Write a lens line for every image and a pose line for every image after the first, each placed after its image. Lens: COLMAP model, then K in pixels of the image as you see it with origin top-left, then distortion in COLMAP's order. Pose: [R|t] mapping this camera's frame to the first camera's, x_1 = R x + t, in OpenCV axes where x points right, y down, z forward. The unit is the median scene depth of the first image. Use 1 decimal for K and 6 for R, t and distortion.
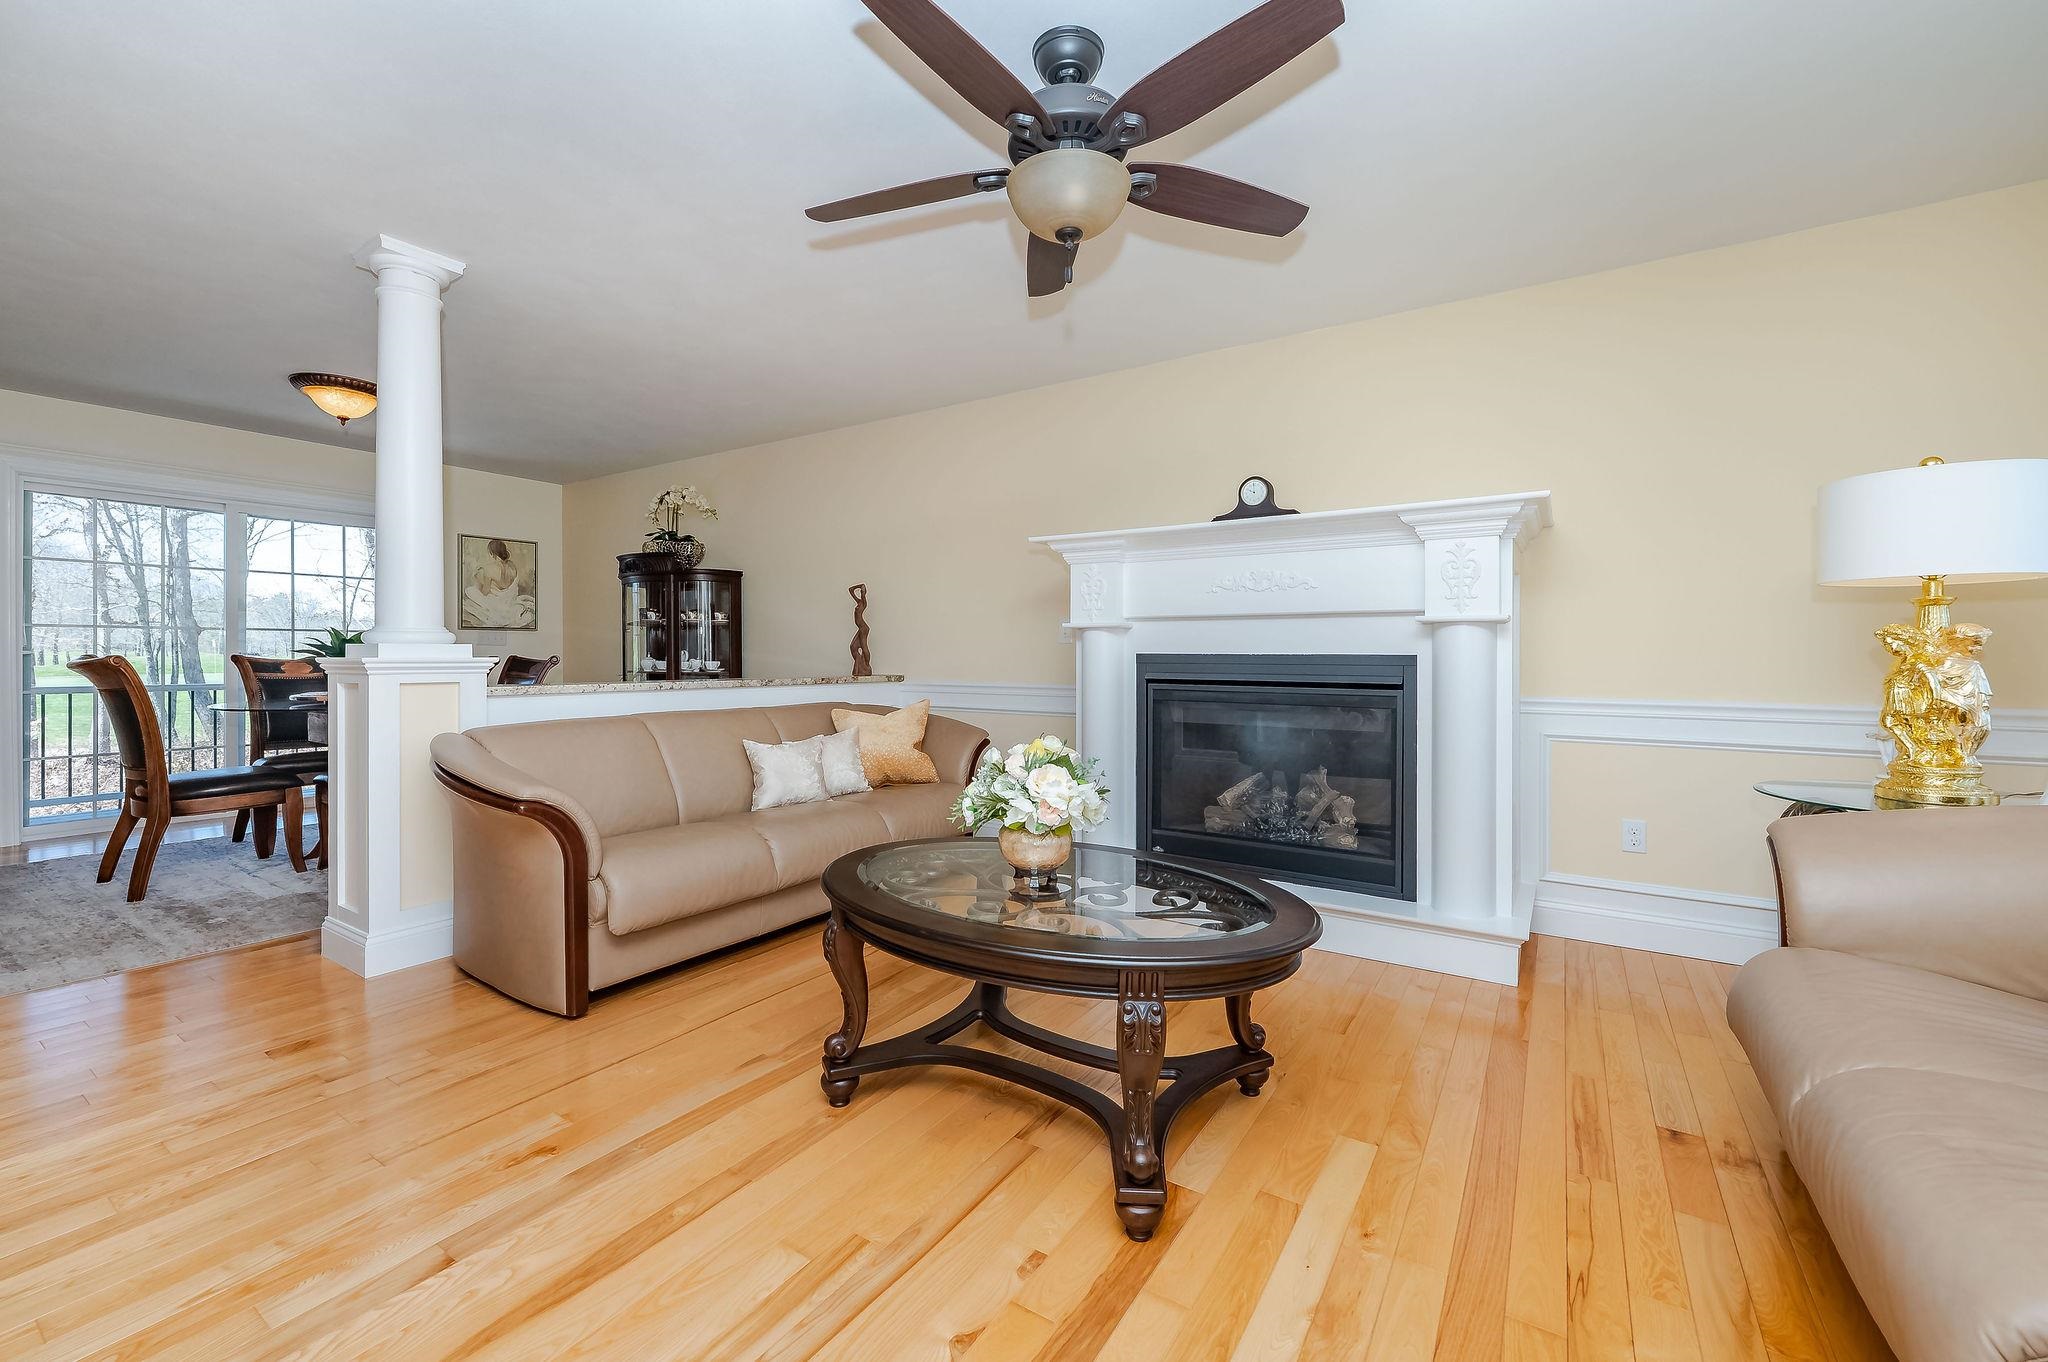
lens RADIAL K [[825.6, 0, 1025.1], [0, 825.6, 664.7], [0, 0, 1]] dist [0.000479, 0.000465]
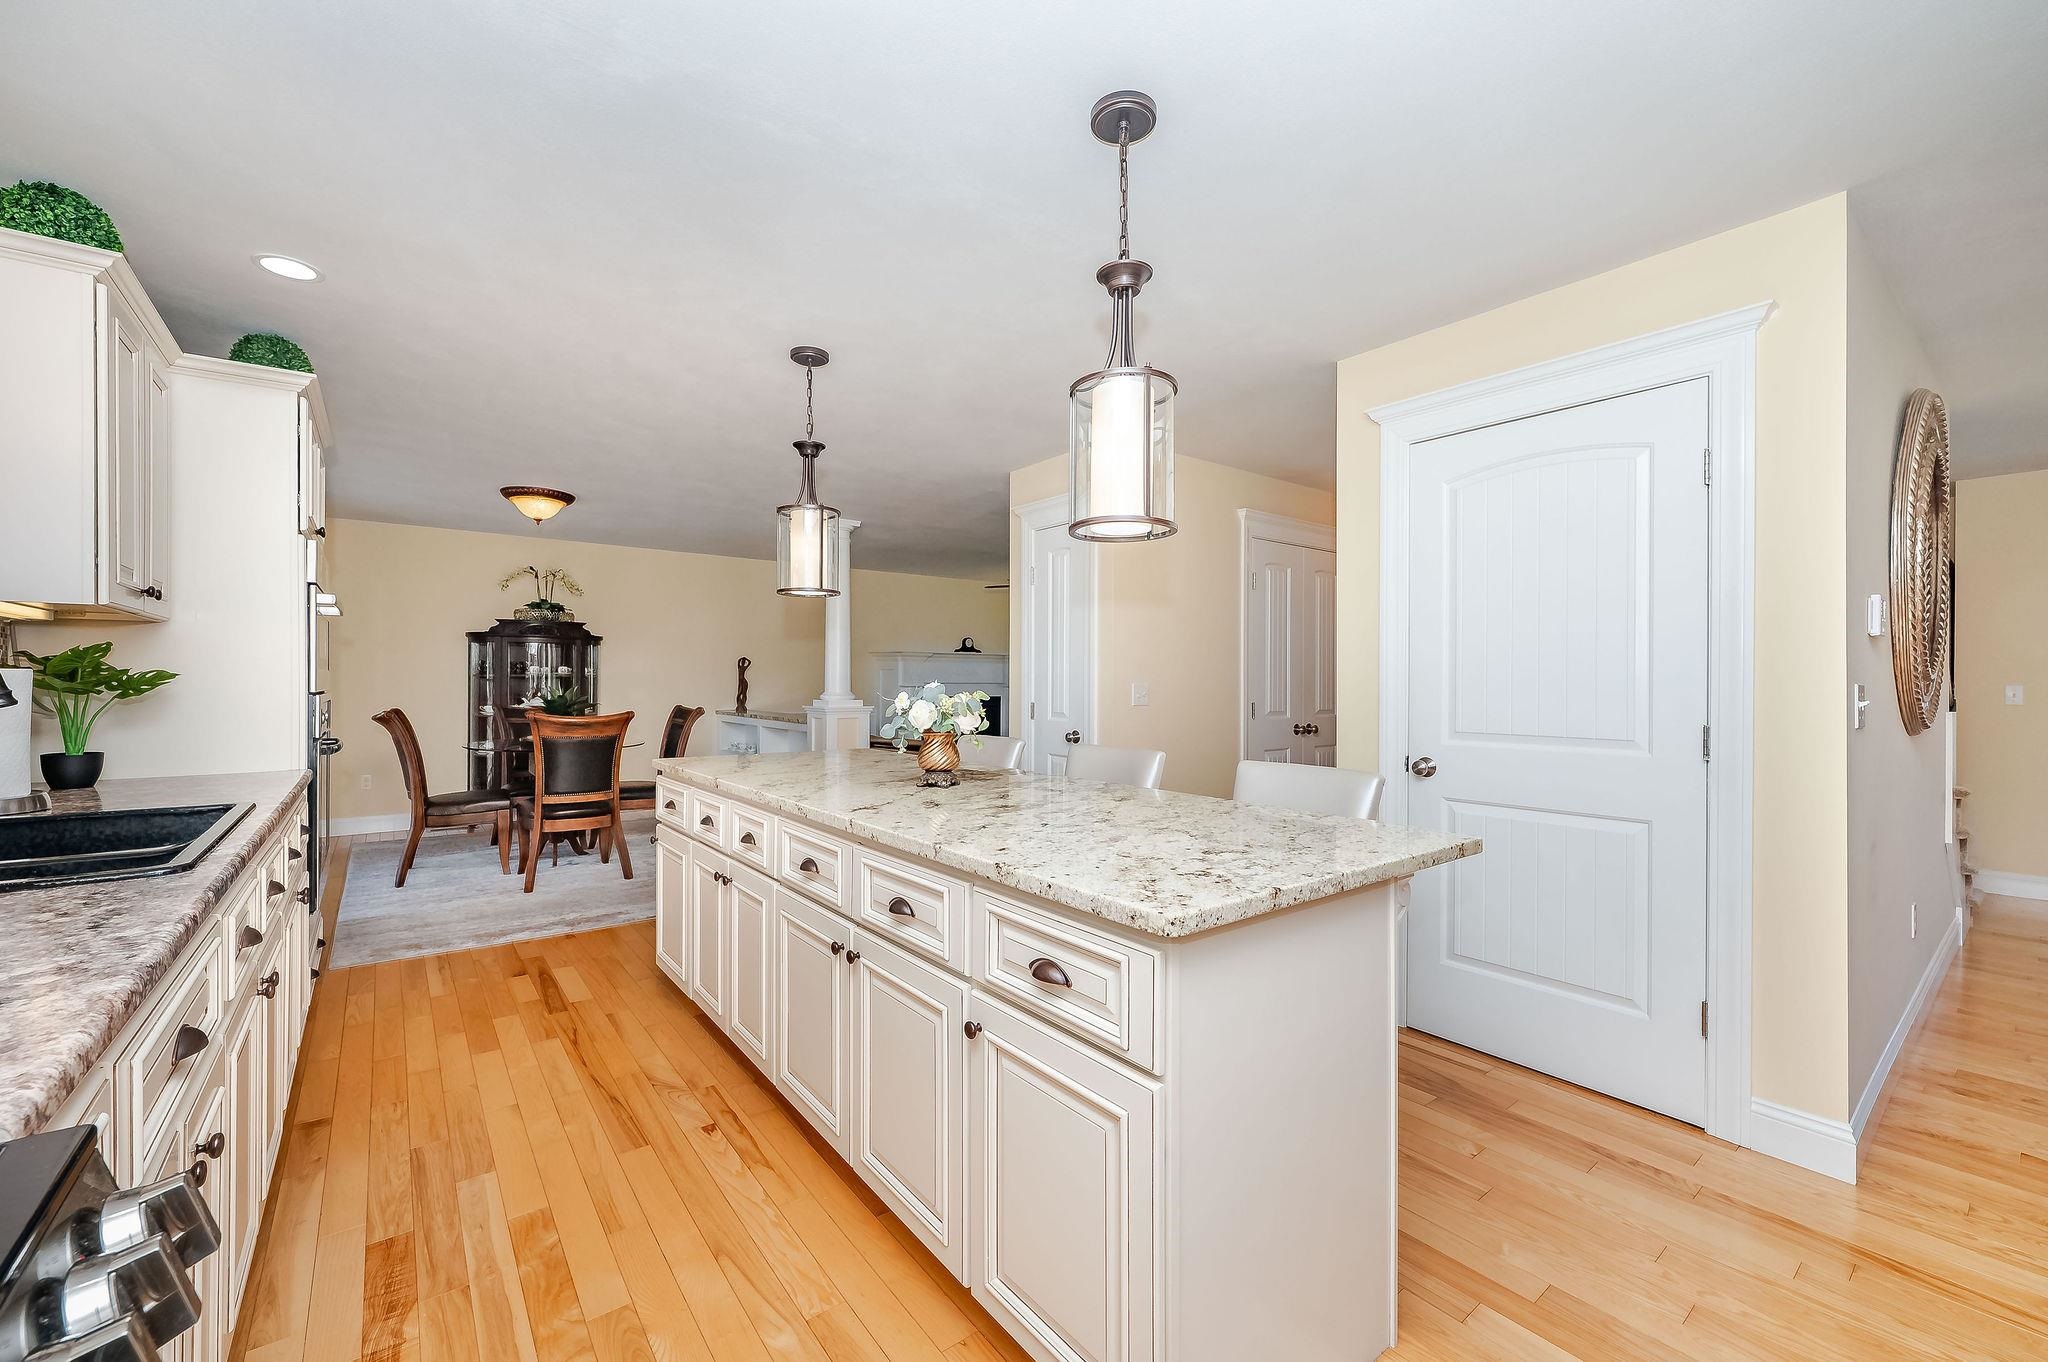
lens RADIAL K [[825.6, 0, 1022.7], [0, 825.6, 683.9], [0, 0, 1]] dist [0.000479, 0.000465]
pose [[0.328894, 0.008396, 0.944329, -1.820344], [0.006627, 0.999915, -0.011198, -0.023599], [-0.944344, 0.009941, 0.328811, -0.103876]]
